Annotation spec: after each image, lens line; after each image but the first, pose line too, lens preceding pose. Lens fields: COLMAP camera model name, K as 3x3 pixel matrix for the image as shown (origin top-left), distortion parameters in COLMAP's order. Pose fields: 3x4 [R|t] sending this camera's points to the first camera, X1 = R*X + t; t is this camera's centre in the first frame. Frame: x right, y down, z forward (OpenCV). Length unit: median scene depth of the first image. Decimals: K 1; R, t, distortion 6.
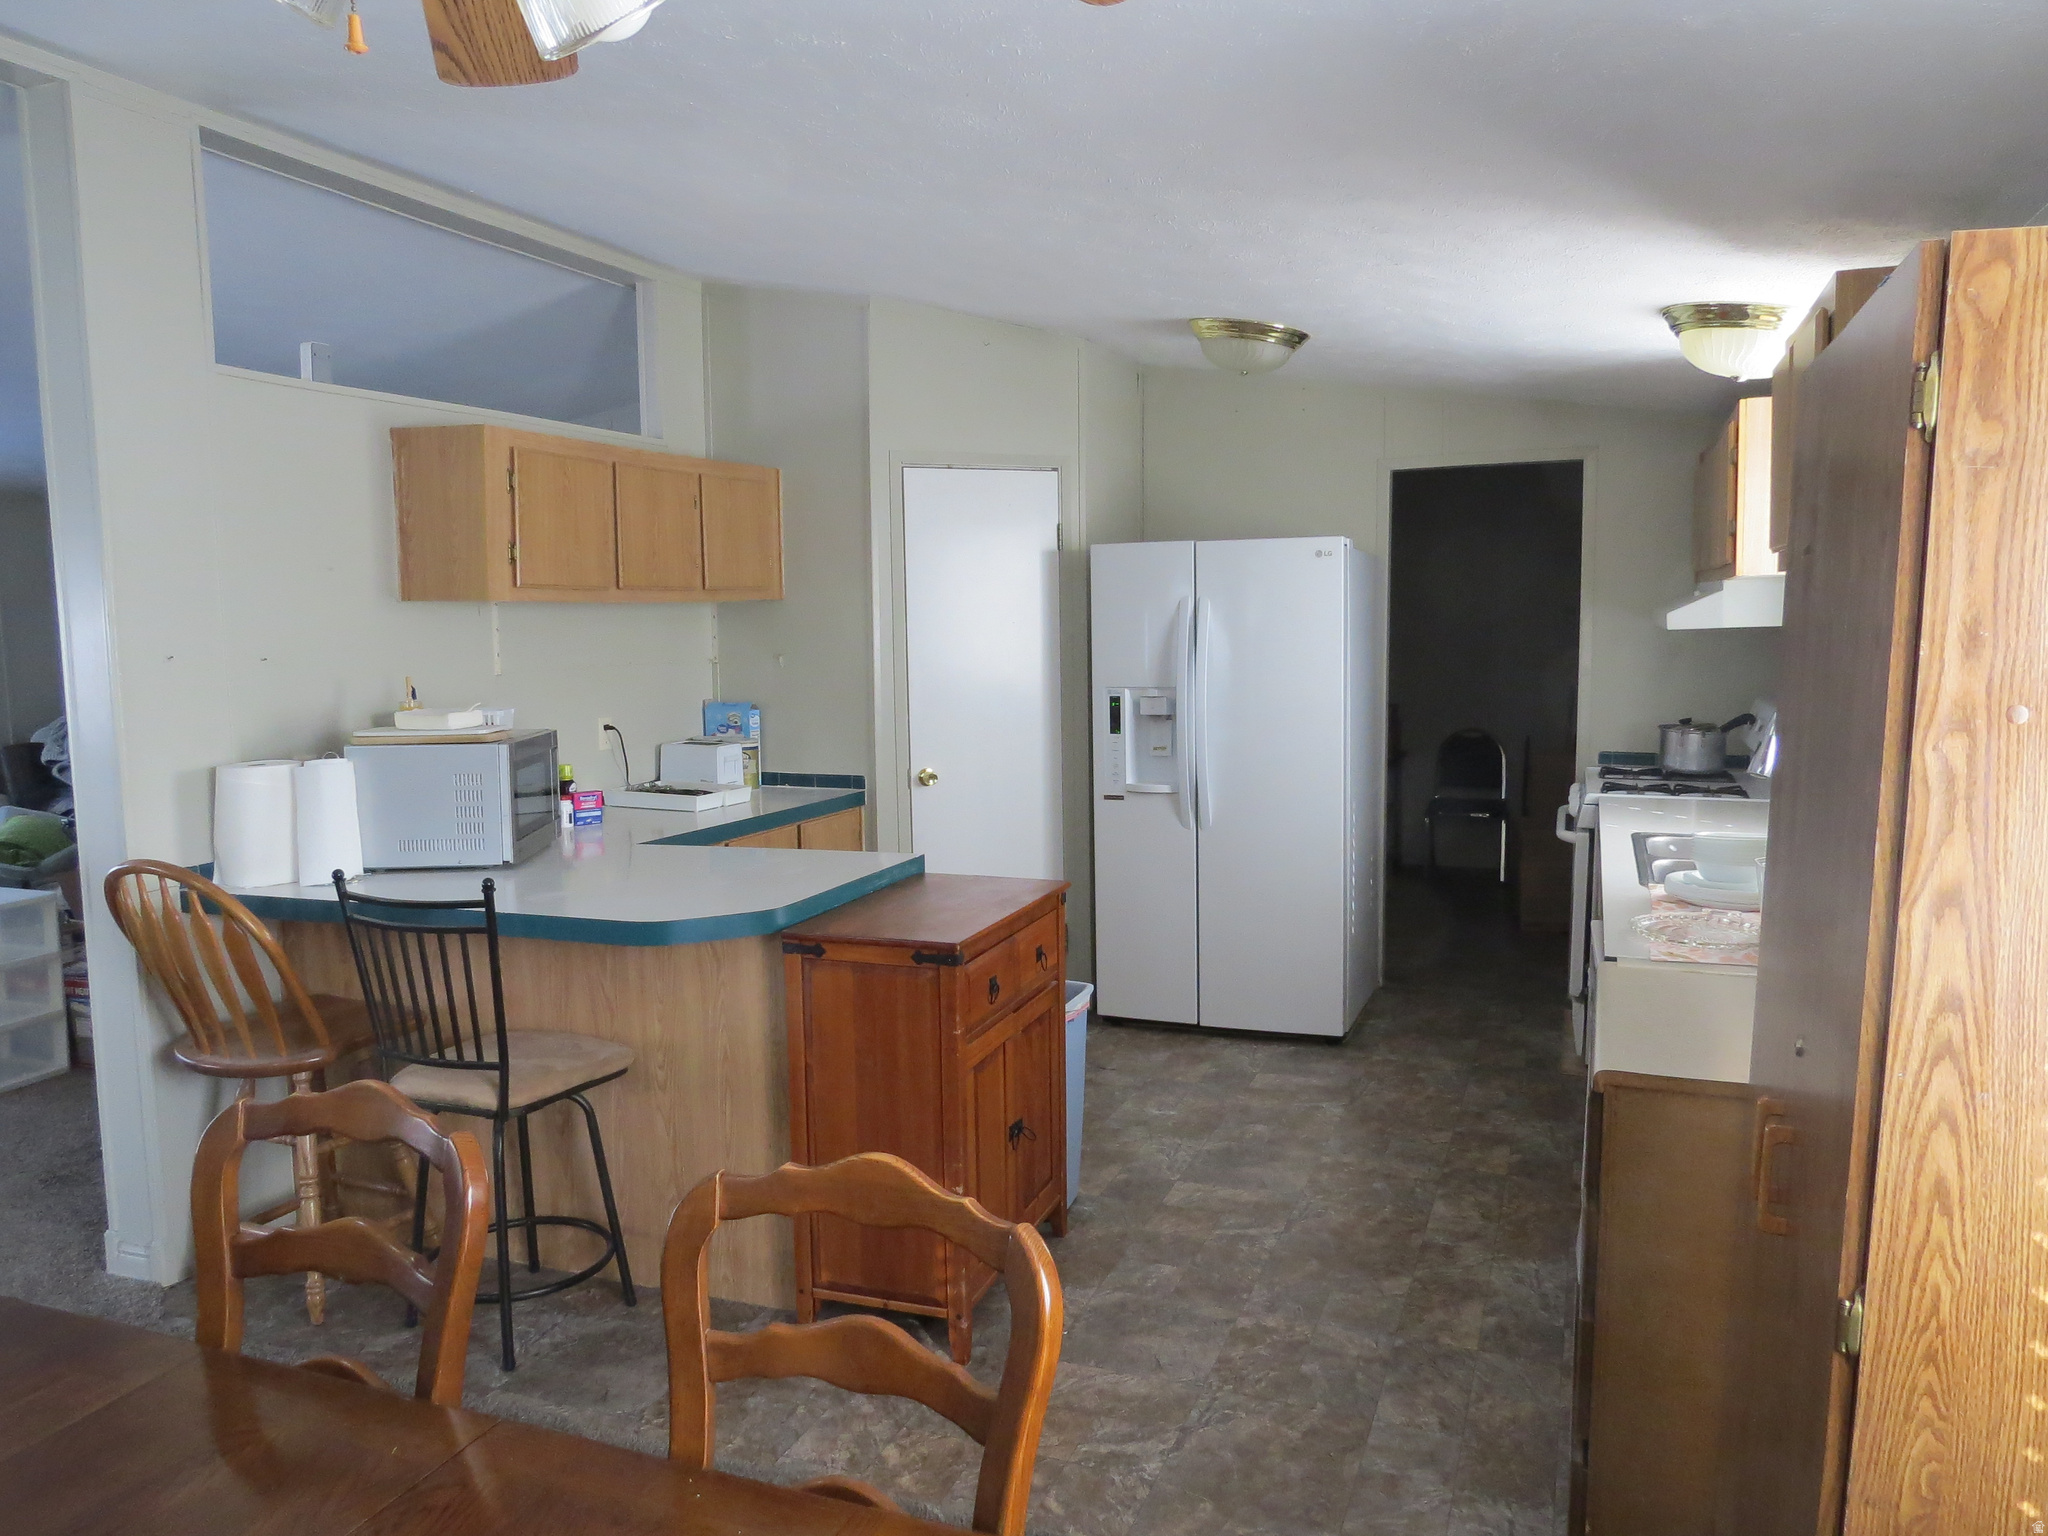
lens RADIAL K [[1446.3, 0, 1024.0], [0, 1446.3, 768.0], [0, 0, 1]] dist [-0.031398, 0.007926]
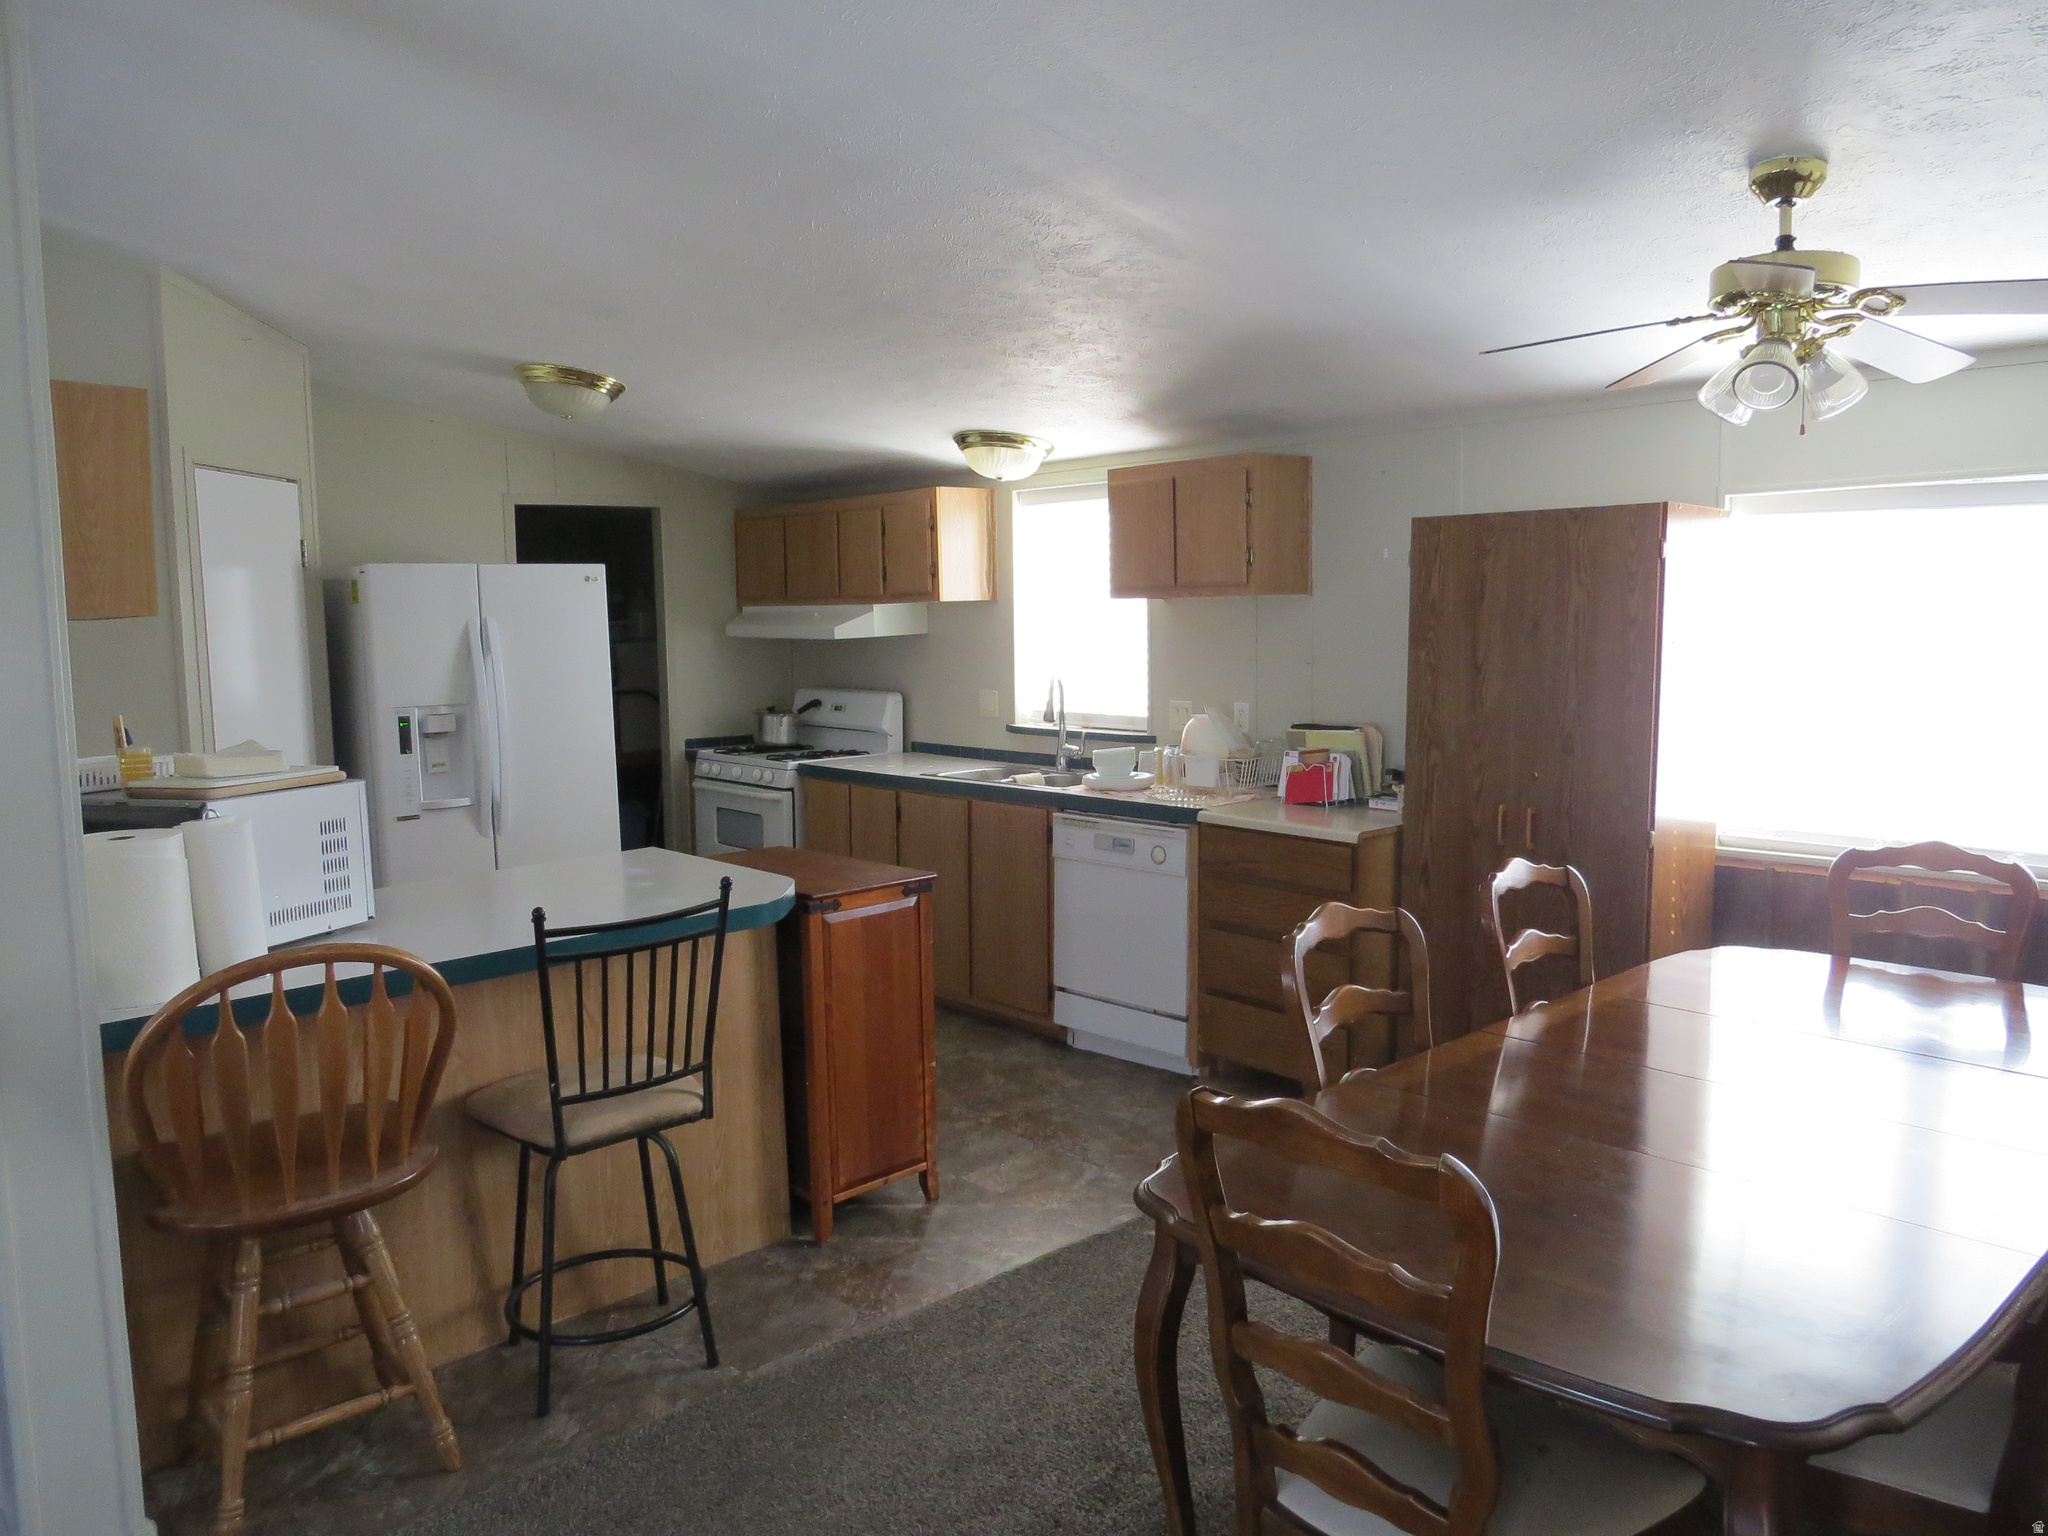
lens RADIAL K [[1446.3, 0, 1024.0], [0, 1446.3, 768.0], [0, 0, 1]] dist [-0.031398, 0.007926]
pose [[0.445325, -0.090591, 0.890774, -0.732574], [0.107885, 0.993049, 0.047057, -0.017065], [-0.888846, 0.075145, 0.452003, 0.200878]]
